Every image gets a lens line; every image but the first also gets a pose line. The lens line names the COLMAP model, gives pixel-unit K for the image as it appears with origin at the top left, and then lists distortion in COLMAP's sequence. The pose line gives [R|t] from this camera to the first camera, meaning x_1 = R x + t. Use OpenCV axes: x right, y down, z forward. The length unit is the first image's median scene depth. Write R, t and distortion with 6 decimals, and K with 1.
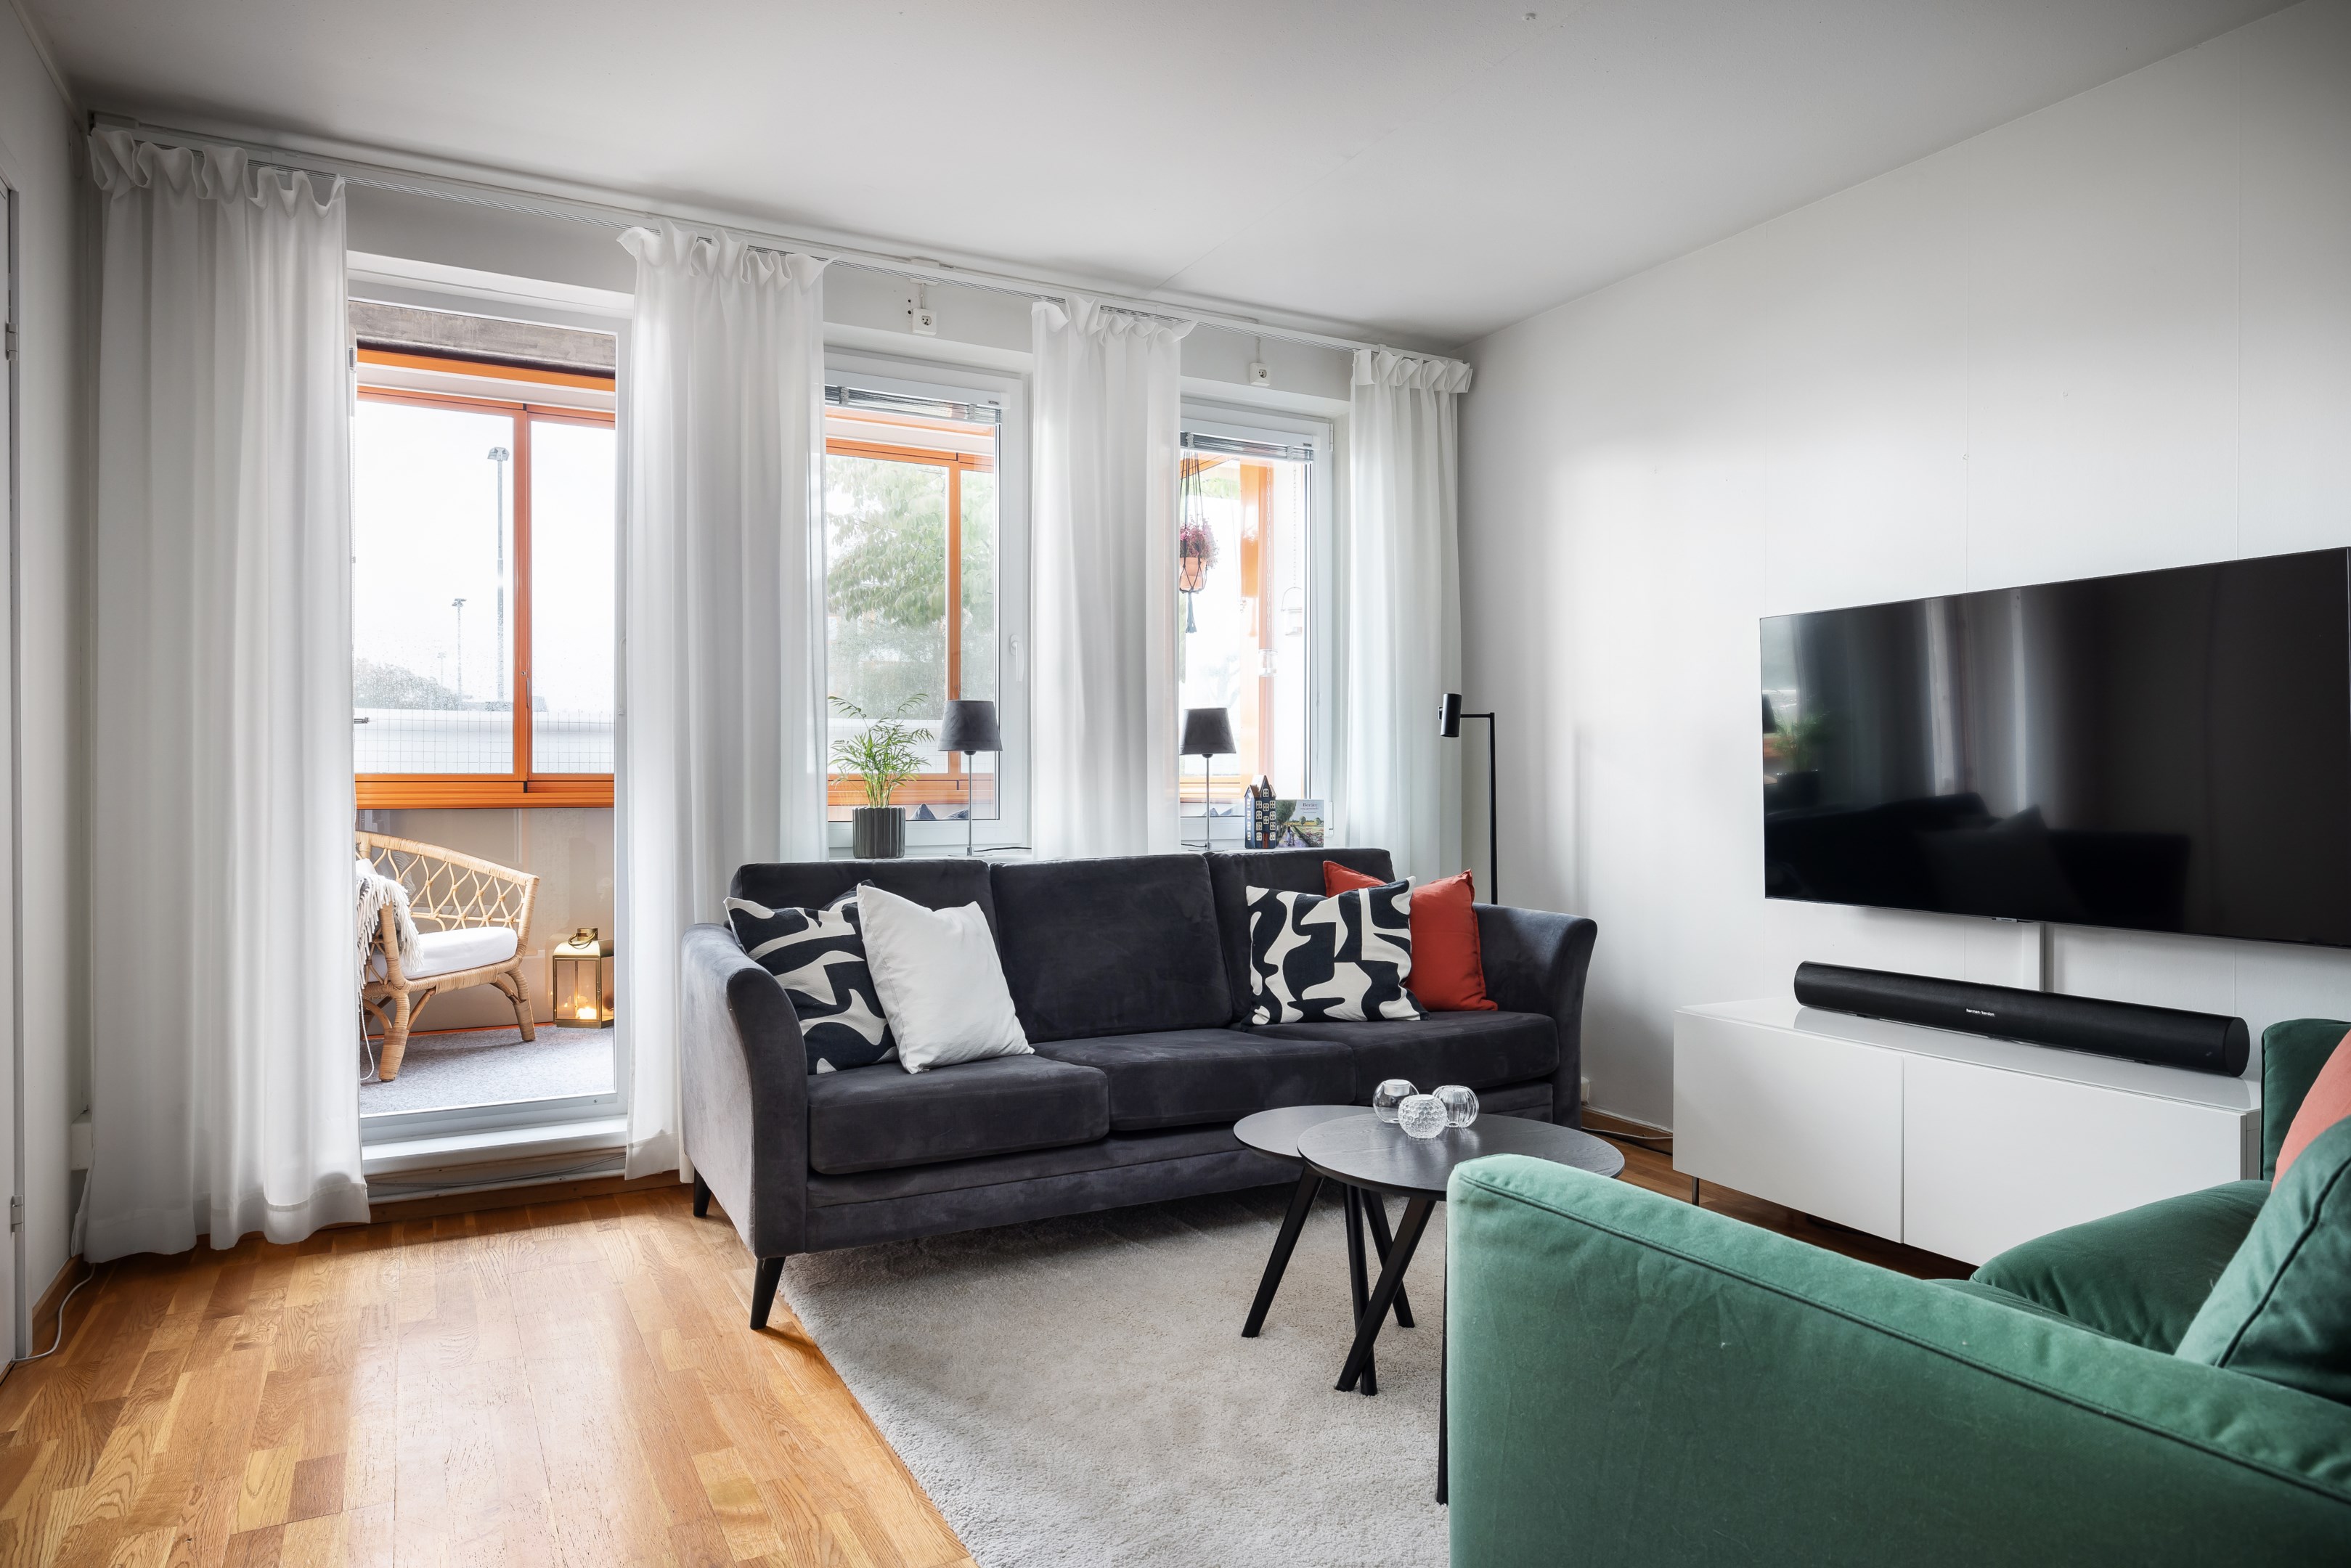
lens RADIAL K [[1445.6, 0, 1173.5], [0, 1445.6, 784.7], [0, 0, 1]] dist [0.010049, -0.005023]
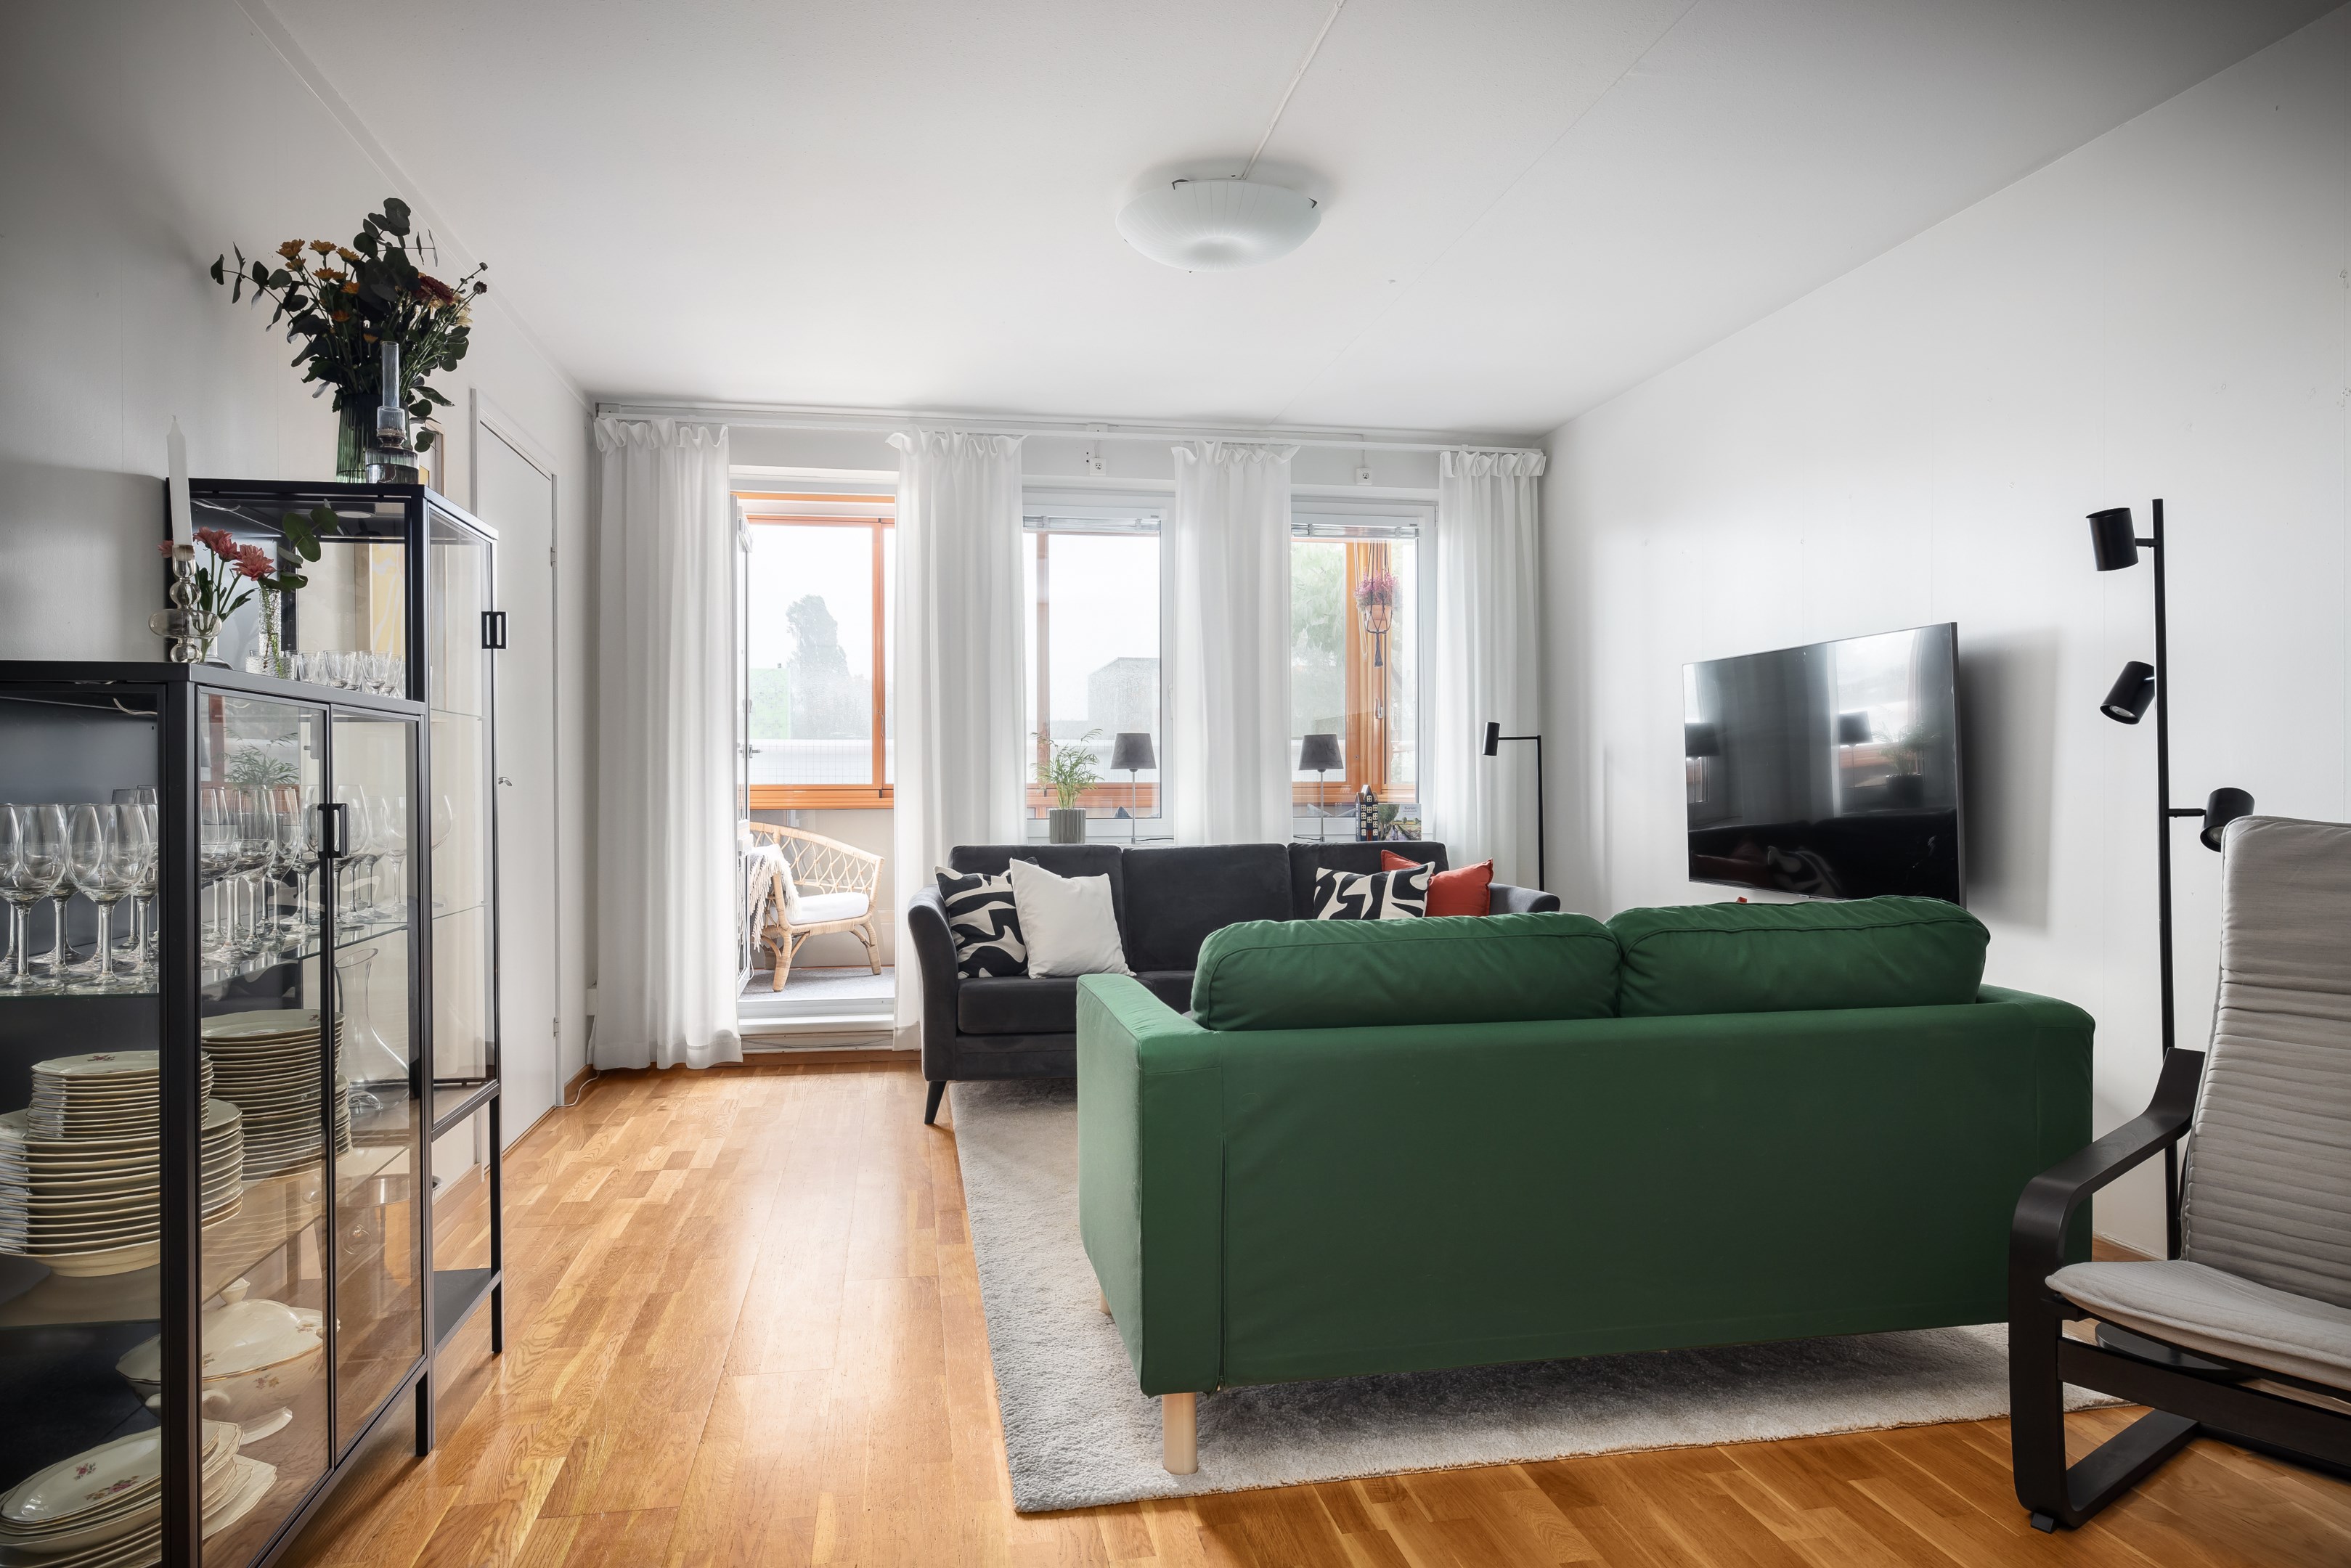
lens RADIAL K [[1490.3, 0, 1180.5], [0, 1490.3, 782.3], [0, 0, 1]] dist [-0.001136, 0.002789]
pose [[0.954243, -0.002340, -0.299022, 0.368081], [0.001679, 0.999996, -0.002469, -0.007227], [0.299027, 0.001854, 0.954243, -0.398199]]
